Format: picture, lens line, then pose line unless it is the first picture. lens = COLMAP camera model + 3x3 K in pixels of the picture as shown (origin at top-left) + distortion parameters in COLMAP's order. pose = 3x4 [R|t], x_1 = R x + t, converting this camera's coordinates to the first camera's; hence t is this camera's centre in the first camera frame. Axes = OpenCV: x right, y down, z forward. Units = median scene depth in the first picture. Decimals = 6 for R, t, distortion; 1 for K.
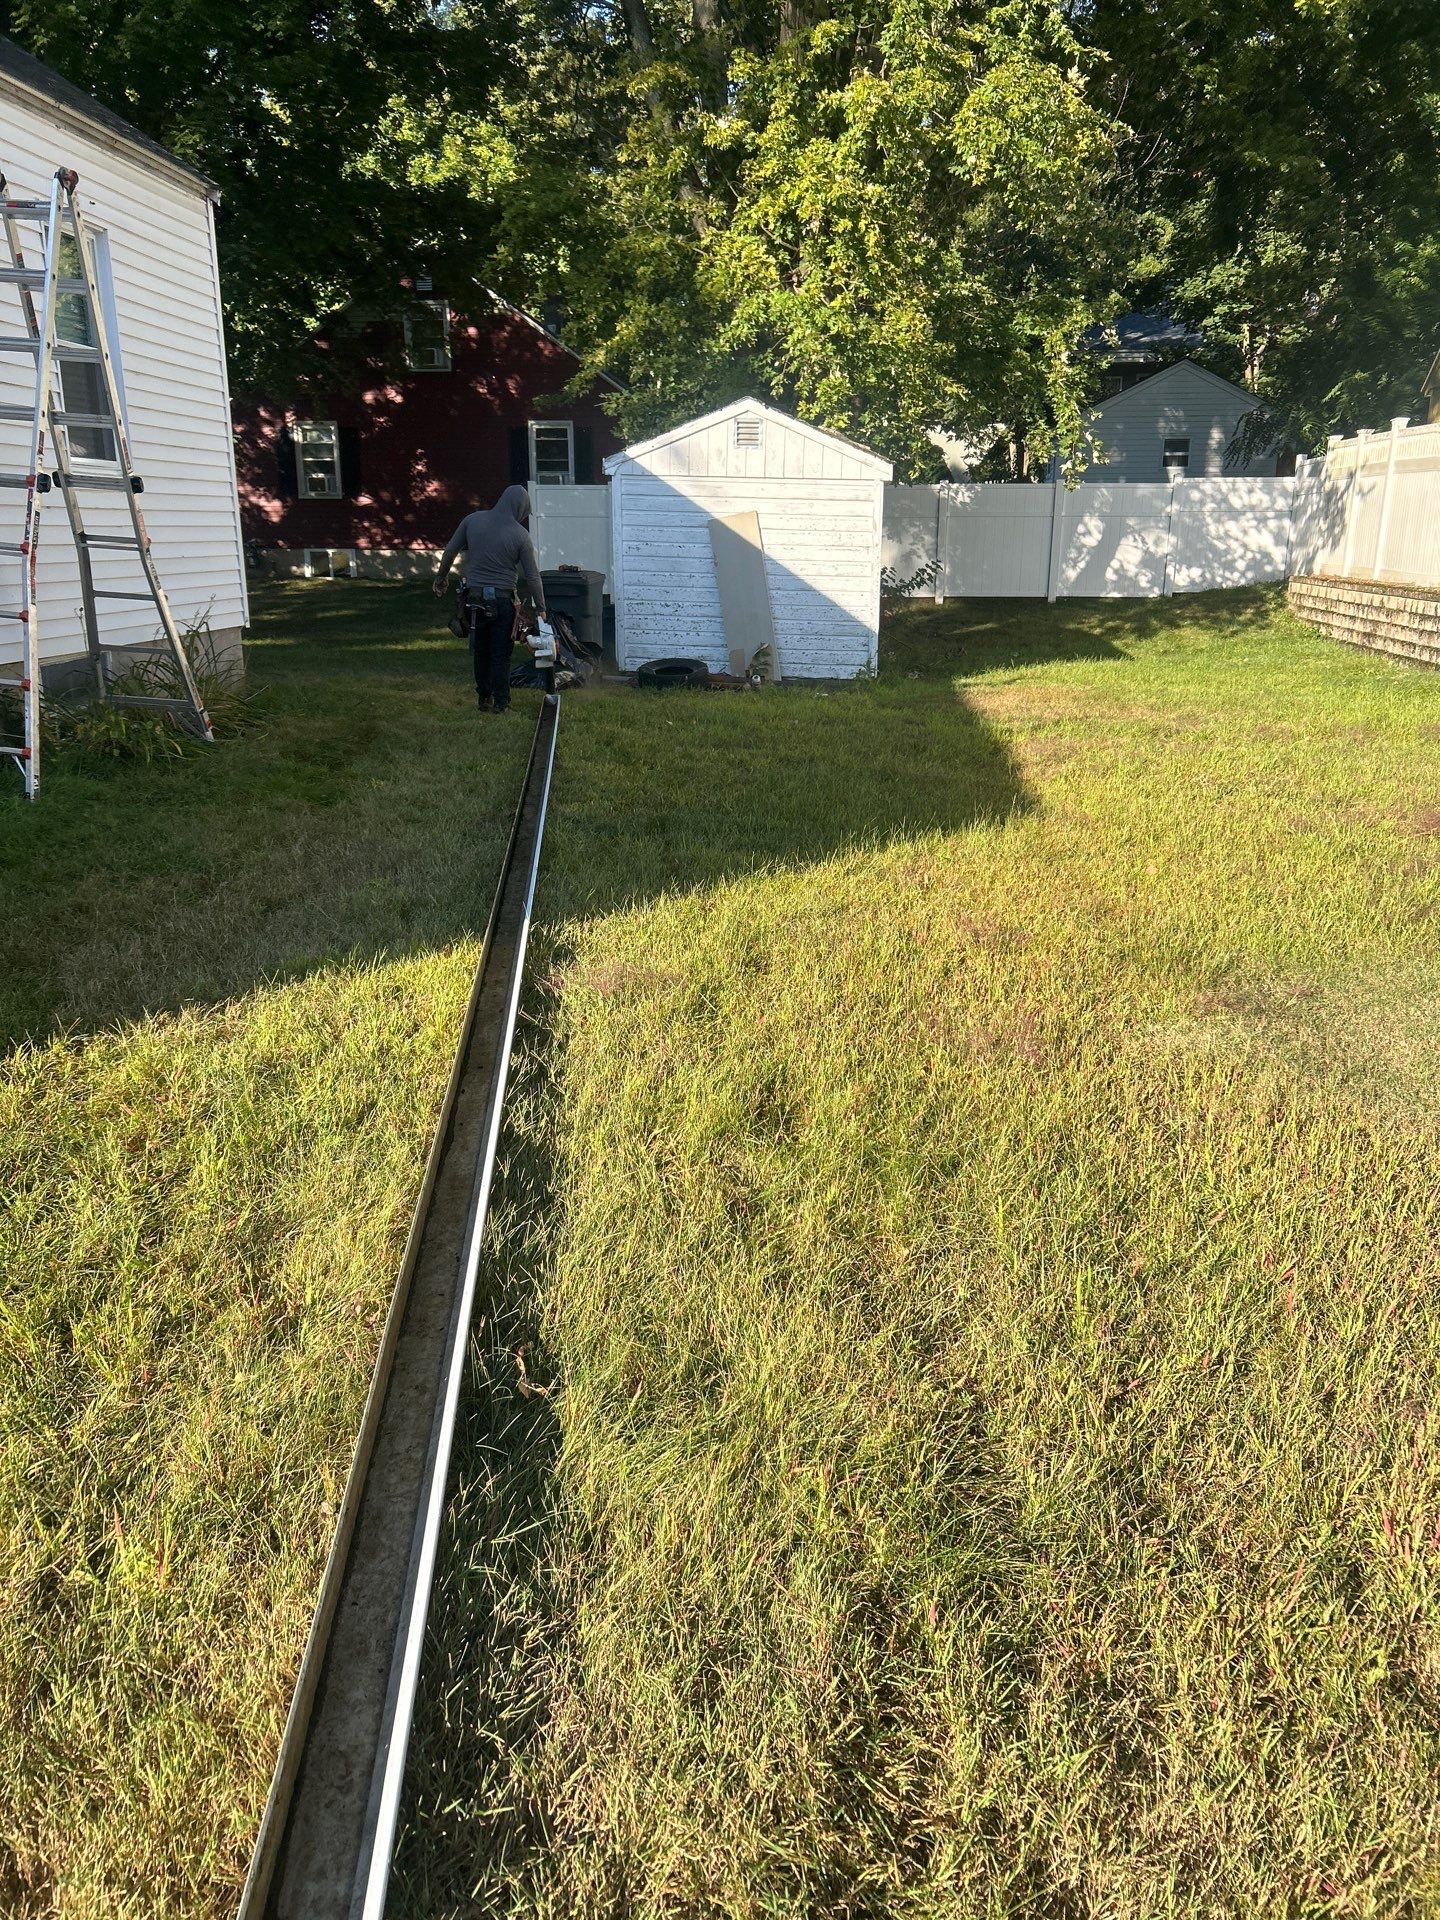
lens RADIAL K [[1488.6, 0, 761.6], [0, 1488.6, 978.4], [0, 0, 1]] dist [0.054590, -0.029399]
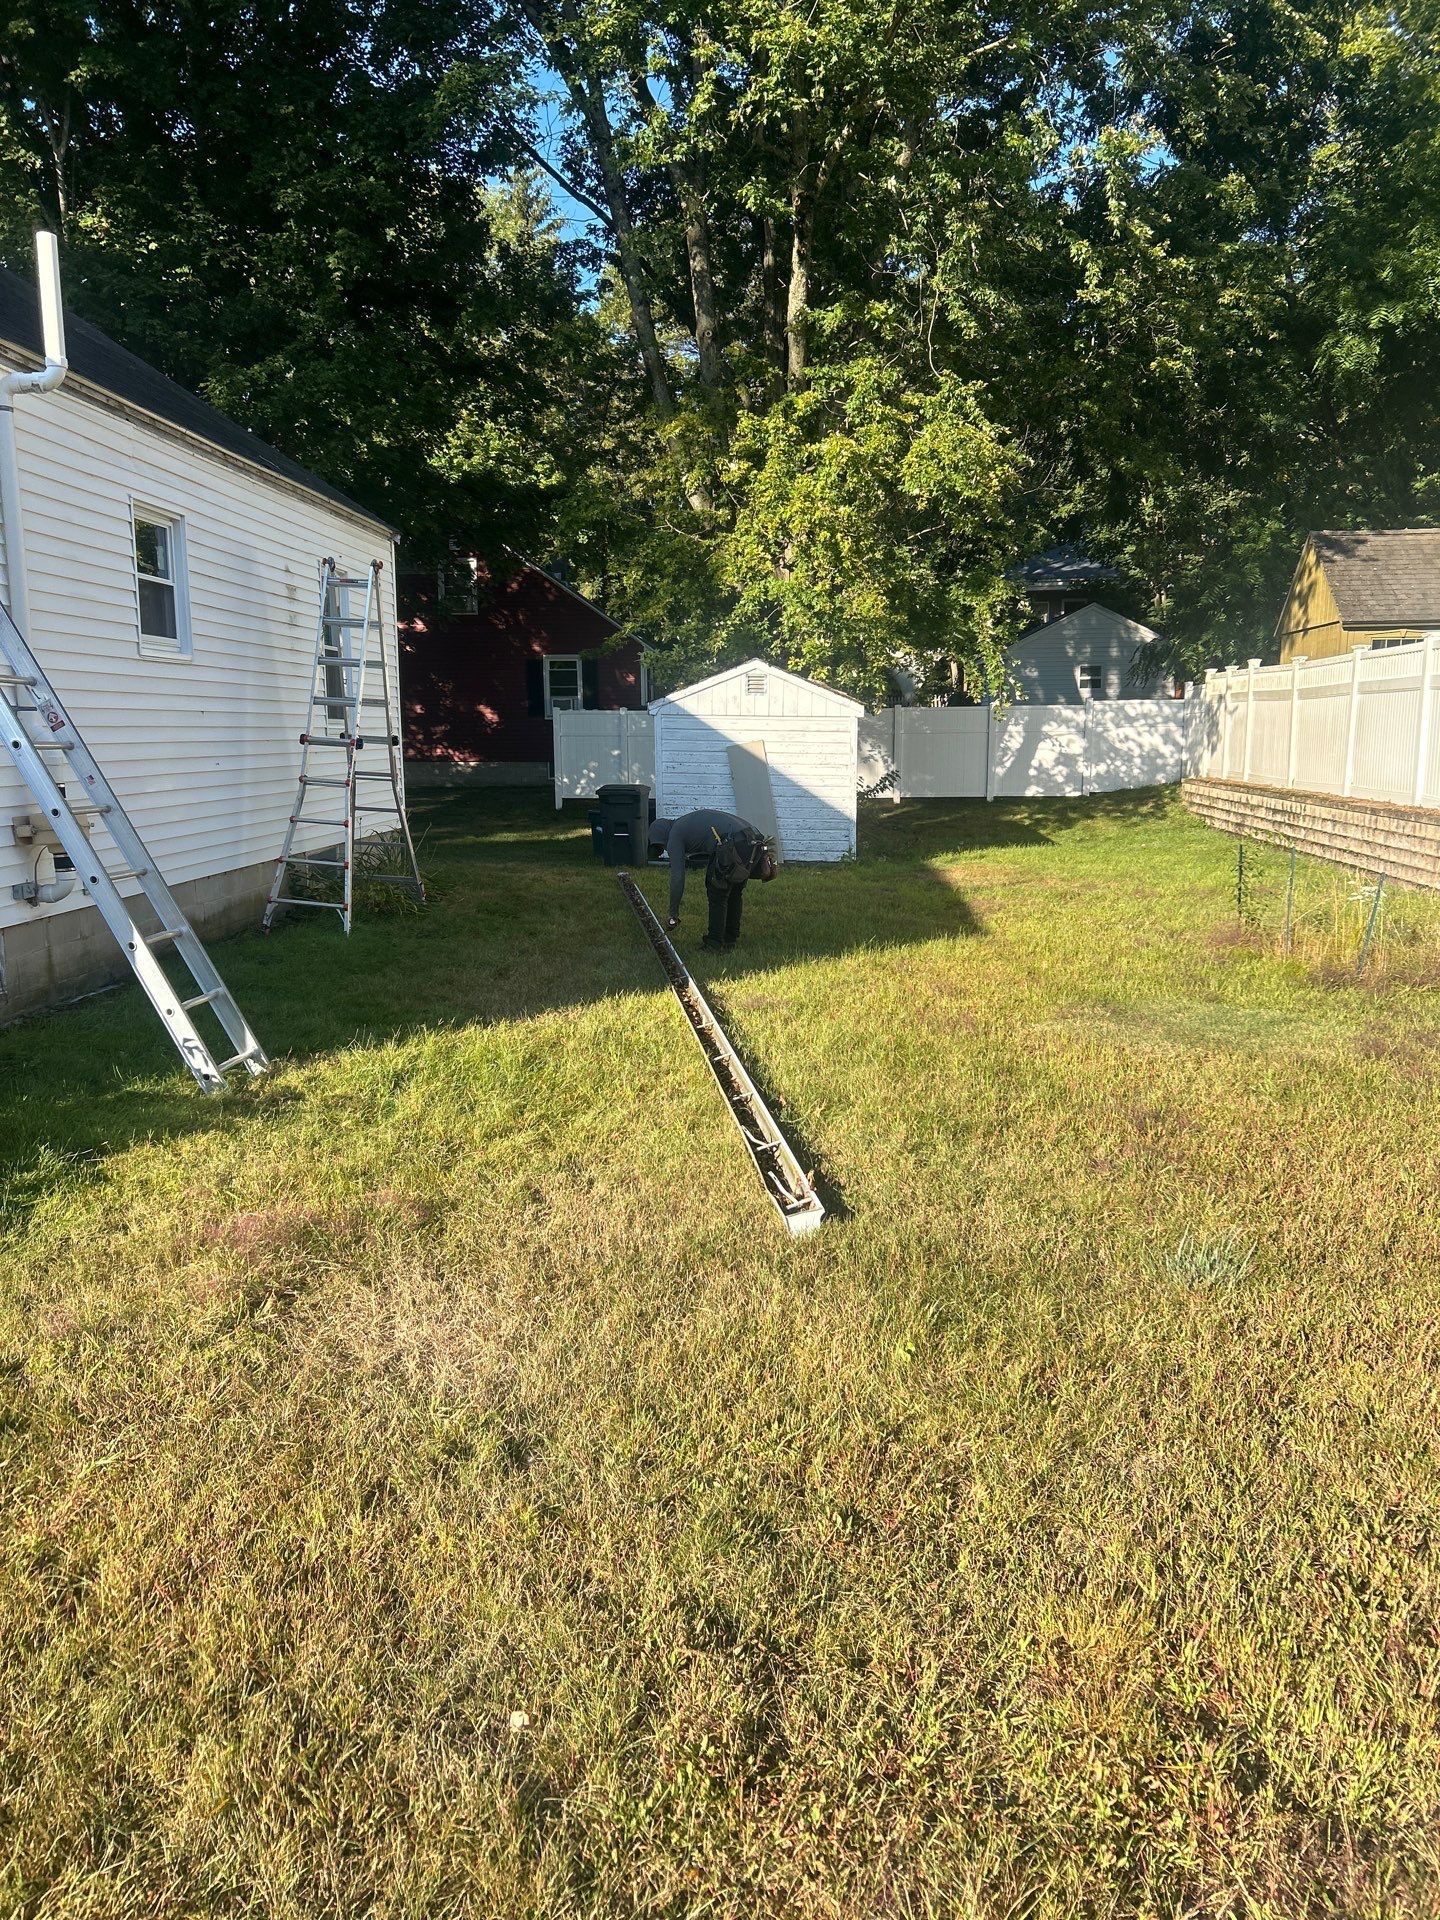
lens RADIAL K [[1488.6, 0, 741.8], [0, 1488.6, 967.4], [0, 0, 1]] dist [0.054590, -0.029399]
pose [[0.999784, -0.012494, 0.016605, -0.043428], [0.014594, 0.991006, -0.133018, 0.061496], [-0.014793, 0.133232, 0.990974, -0.267349]]
